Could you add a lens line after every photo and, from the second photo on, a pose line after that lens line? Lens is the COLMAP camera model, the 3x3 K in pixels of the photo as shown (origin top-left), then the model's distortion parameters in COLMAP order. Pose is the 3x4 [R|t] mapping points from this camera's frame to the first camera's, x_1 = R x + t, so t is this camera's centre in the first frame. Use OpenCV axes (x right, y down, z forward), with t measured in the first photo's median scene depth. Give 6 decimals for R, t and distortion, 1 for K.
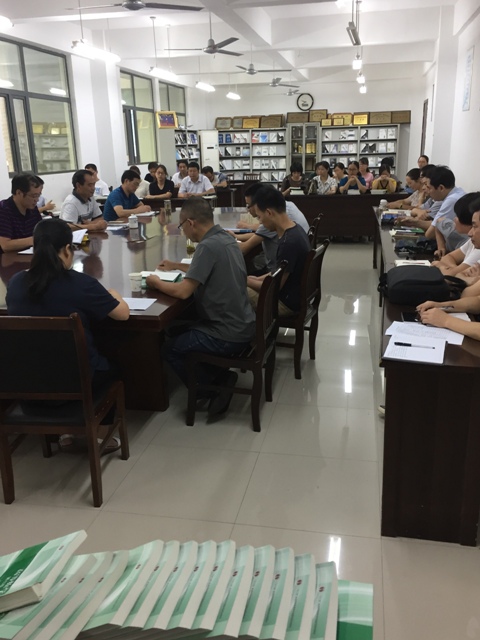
lens RADIAL K [[605.3, 0, 240.0], [0, 605.3, 320.0], [0, 0, 1]] dist [0.010724, -0.002462]
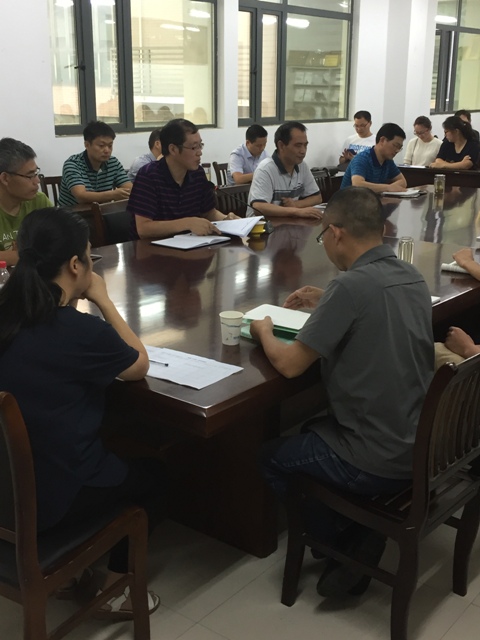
lens RADIAL K [[822.5, 0, 240.0], [0, 822.5, 320.0], [0, 0, 1]] dist [0.007034, -0.006036]
pose [[0.888407, 0.148541, -0.434361, 0.103990], [-0.148640, 0.988308, 0.033962, -0.060819], [0.434327, 0.034391, 0.900098, 0.198765]]
